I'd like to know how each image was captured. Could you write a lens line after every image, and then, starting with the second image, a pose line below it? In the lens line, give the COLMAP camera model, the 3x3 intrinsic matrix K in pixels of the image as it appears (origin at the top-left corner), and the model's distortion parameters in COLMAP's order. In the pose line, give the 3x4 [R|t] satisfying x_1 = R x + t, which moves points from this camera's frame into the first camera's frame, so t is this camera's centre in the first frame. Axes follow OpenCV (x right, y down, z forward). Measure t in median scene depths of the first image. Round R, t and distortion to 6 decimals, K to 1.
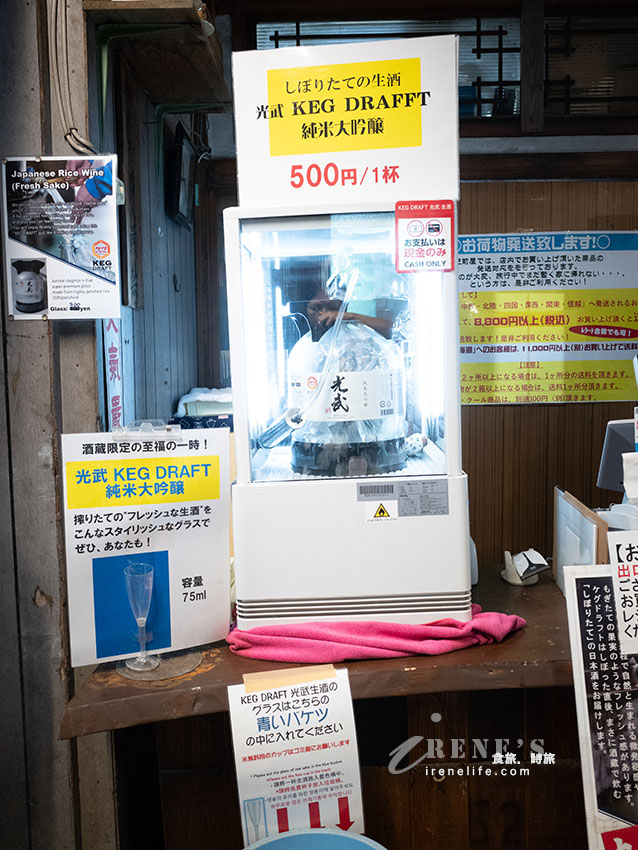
lens RADIAL K [[774.8, 0, 318.8], [0, 774.8, 422.7], [0, 0, 1]] dist [-0.029866, 0.000000]
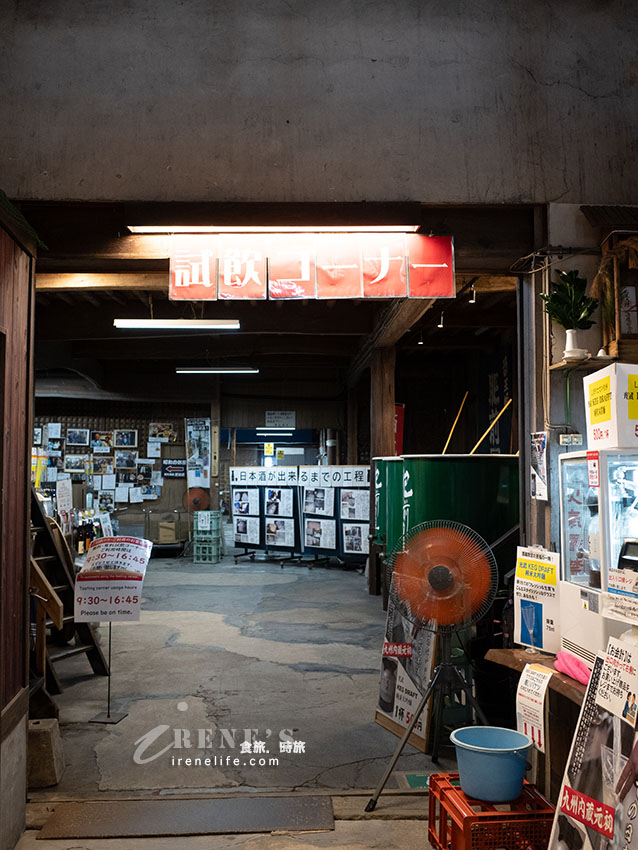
lens RADIAL K [[774.8, 0, 317.6], [0, 774.8, 424.8], [0, 0, 1]] dist [-0.029866, 0.000000]
pose [[0.058480, -0.041091, -0.997443, 2.056488], [-0.098826, 0.994006, -0.046743, -0.187182], [0.993385, 0.101307, 0.054069, 0.173189]]
